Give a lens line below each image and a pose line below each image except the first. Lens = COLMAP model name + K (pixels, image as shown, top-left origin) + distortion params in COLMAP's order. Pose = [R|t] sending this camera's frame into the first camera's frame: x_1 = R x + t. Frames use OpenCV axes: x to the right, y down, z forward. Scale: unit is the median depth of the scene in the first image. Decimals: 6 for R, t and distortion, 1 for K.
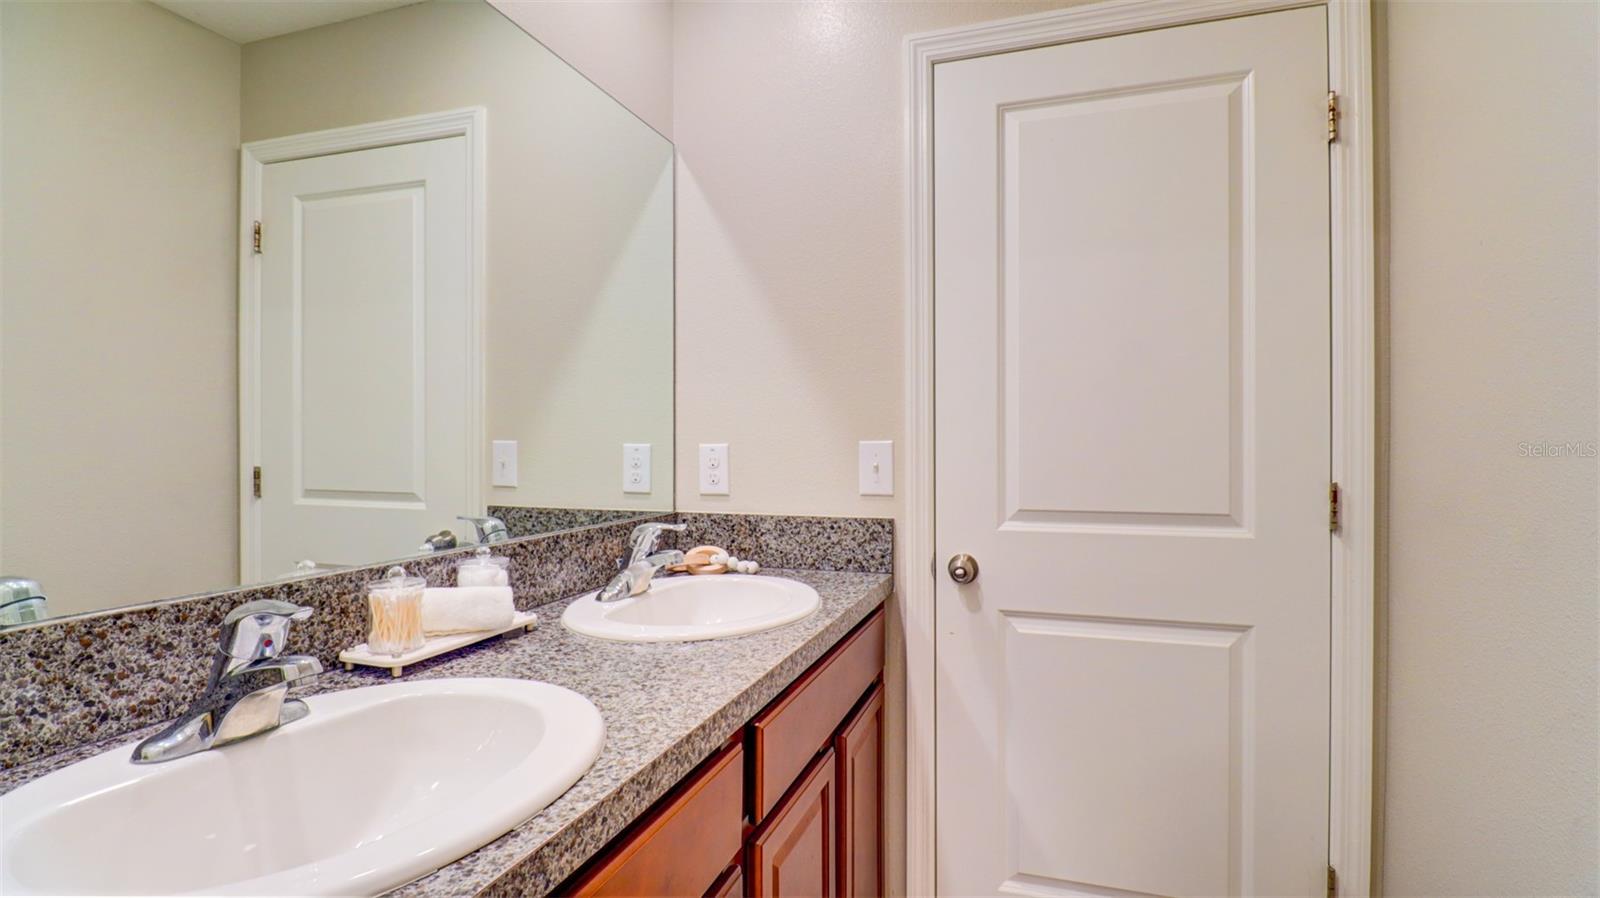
lens RADIAL K [[773.3, 0, 808.7], [0, 773.3, 443.7], [0, 0, 1]] dist [-0.001842, -0.000639]
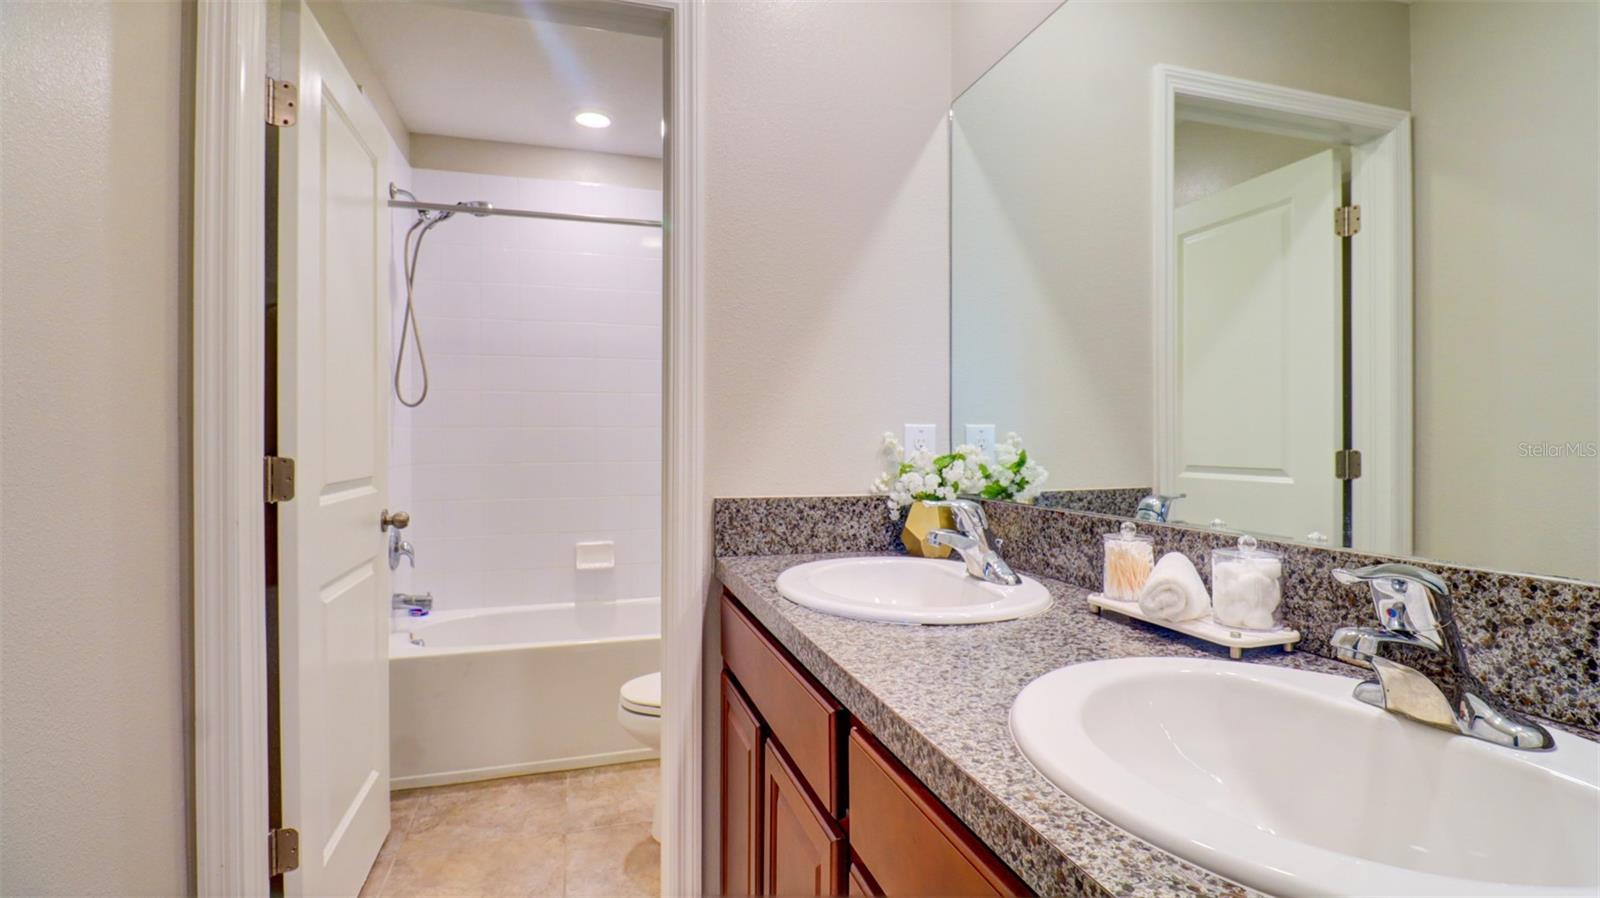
lens RADIAL K [[773.3, 0, 812.5], [0, 773.3, 443.8], [0, 0, 1]] dist [-0.001842, -0.000639]
pose [[-0.816171, 0.000872, -0.577810, 0.456761], [-0.000505, 0.999997, 0.002223, 0.048205], [0.577811, 0.002106, -0.816168, 1.650499]]
